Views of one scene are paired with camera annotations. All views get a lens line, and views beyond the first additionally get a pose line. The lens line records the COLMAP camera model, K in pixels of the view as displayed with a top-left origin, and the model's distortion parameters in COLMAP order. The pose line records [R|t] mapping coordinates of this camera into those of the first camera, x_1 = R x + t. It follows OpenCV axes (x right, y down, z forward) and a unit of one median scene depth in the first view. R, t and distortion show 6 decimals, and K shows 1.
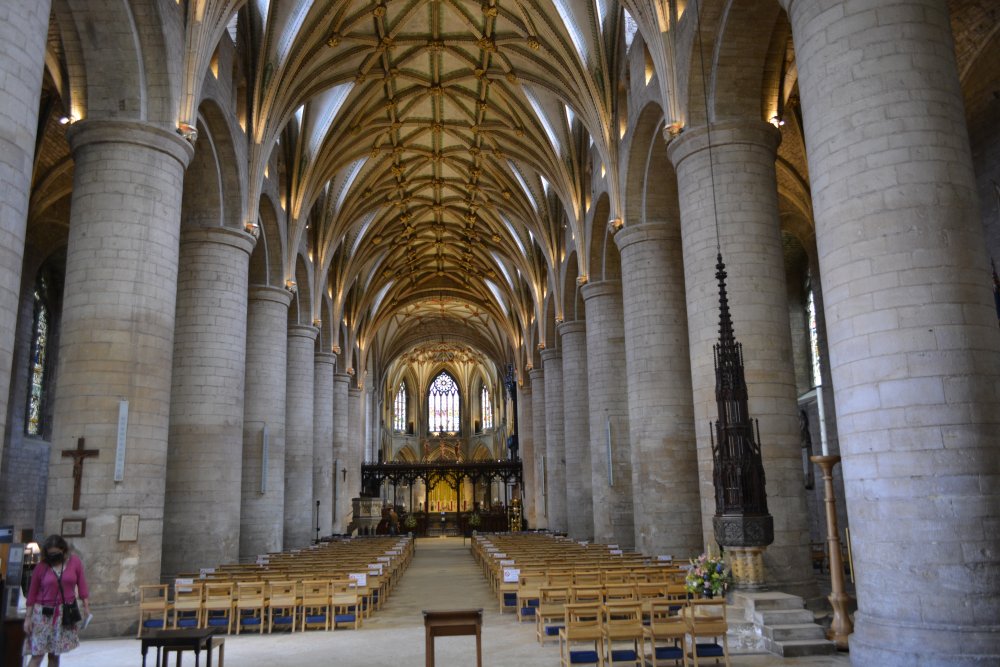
lens RADIAL K [[779.6, 0, 500.0], [0, 779.6, 333.5], [0, 0, 1]] dist [-0.014978, 0.005334]
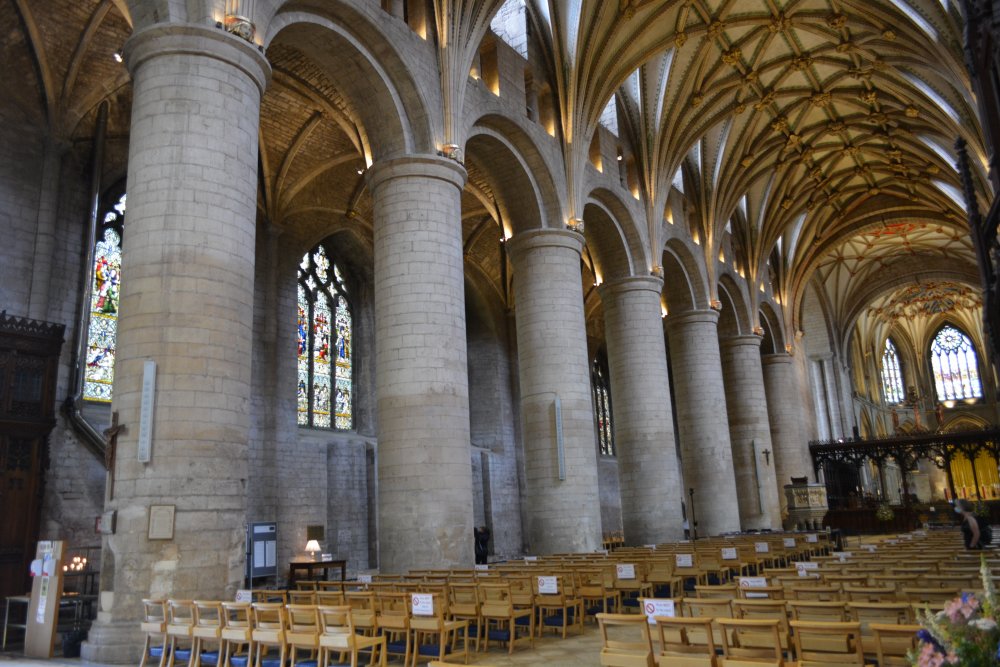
lens RADIAL K [[779.6, 0, 500.0], [0, 779.6, 333.5], [0, 0, 1]] dist [-0.014978, 0.005334]
pose [[0.784918, -0.152623, -0.600508, 0.105473], [0.155567, 0.986686, -0.047432, 0.058258], [0.599752, -0.056189, 0.798211, 0.224842]]
